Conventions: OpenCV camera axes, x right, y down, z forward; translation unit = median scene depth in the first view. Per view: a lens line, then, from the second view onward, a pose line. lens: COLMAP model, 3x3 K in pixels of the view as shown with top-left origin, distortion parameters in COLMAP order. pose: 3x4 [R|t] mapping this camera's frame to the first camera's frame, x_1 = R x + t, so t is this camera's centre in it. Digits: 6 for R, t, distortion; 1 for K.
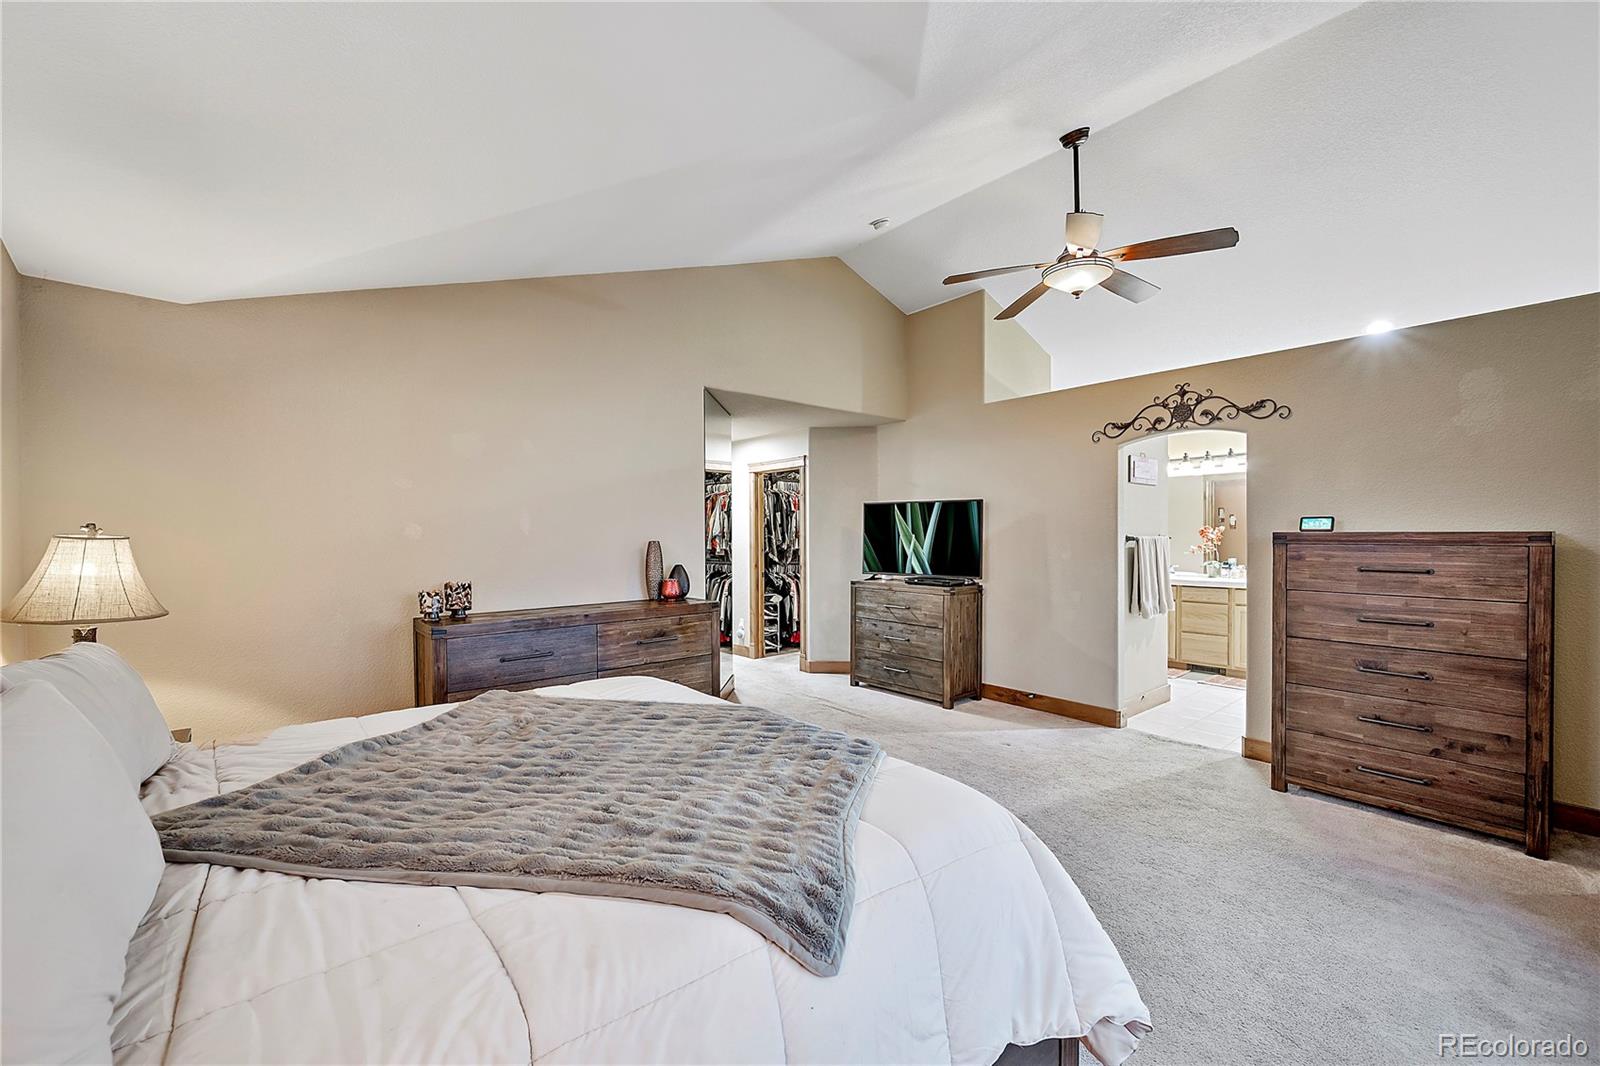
lens RADIAL K [[645.2, 0, 798.1], [0, 645.2, 533.3], [0, 0, 1]] dist [-0.000992, -0.000129]
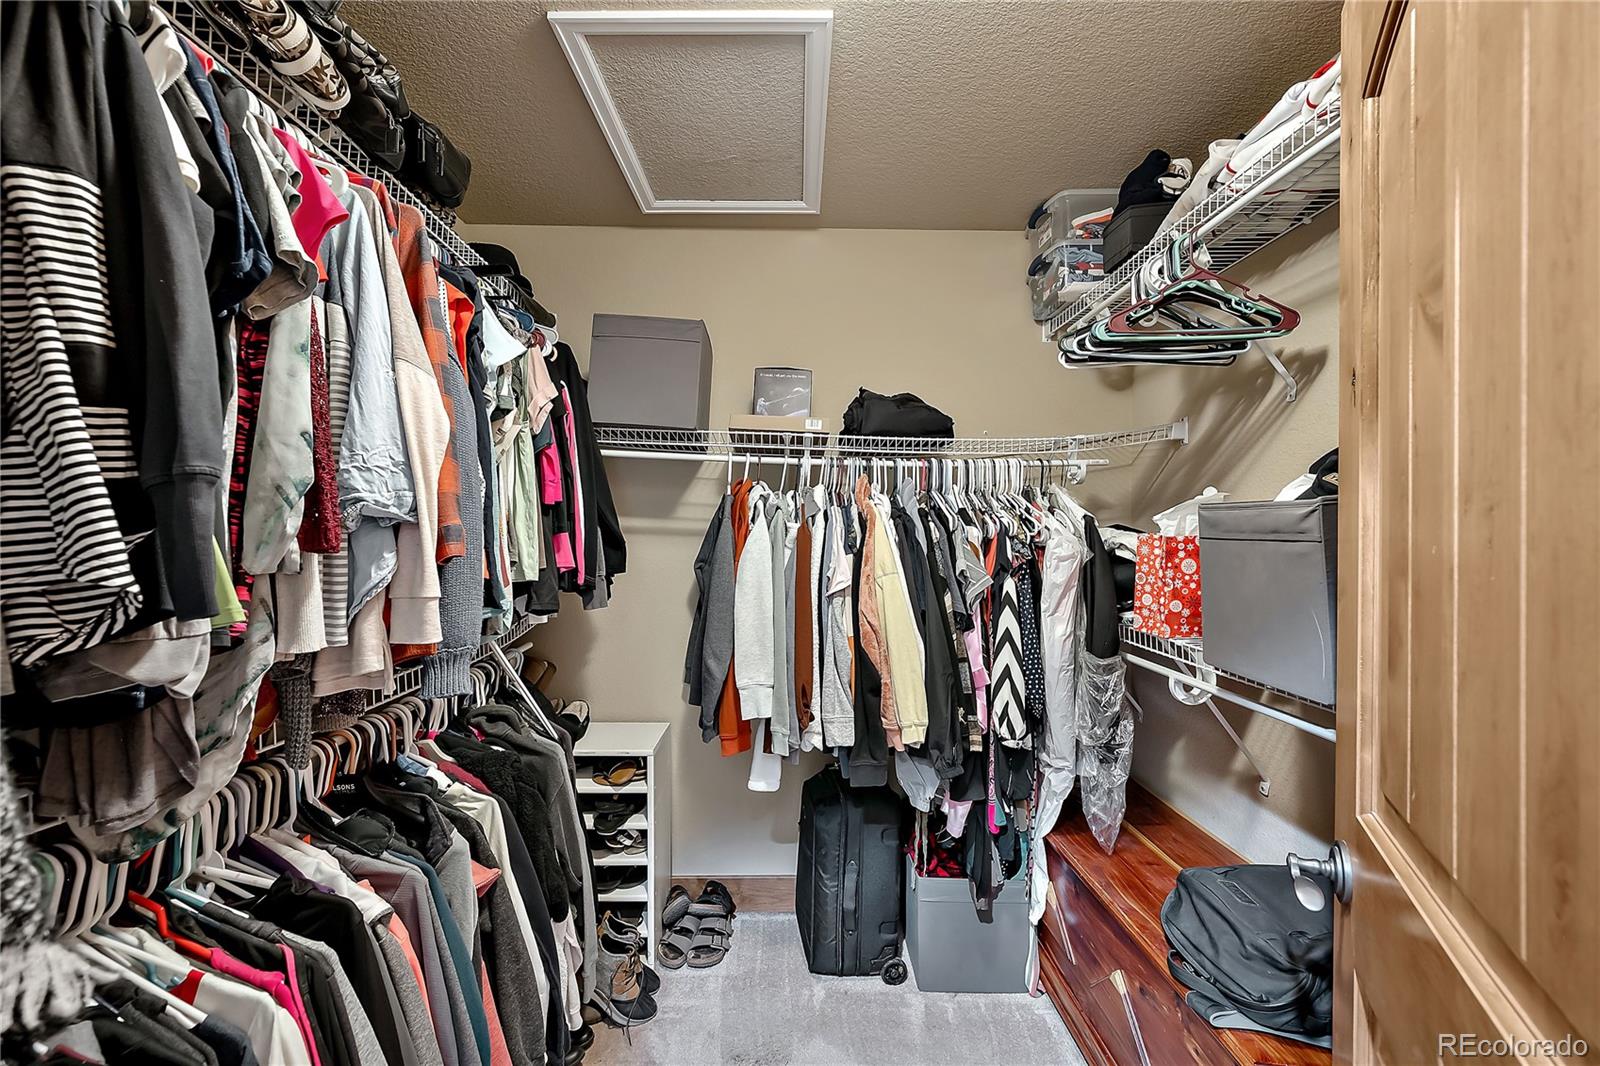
lens RADIAL K [[645.2, 0, 800.0], [0, 645.2, 535.5], [0, 0, 1]] dist [-0.000992, -0.000129]
pose [[0.639609, -0.005779, 0.768678, -0.032375], [0.001982, 0.999981, 0.005869, 0.004180], [-0.768698, -0.002231, 0.639609, 0.877644]]
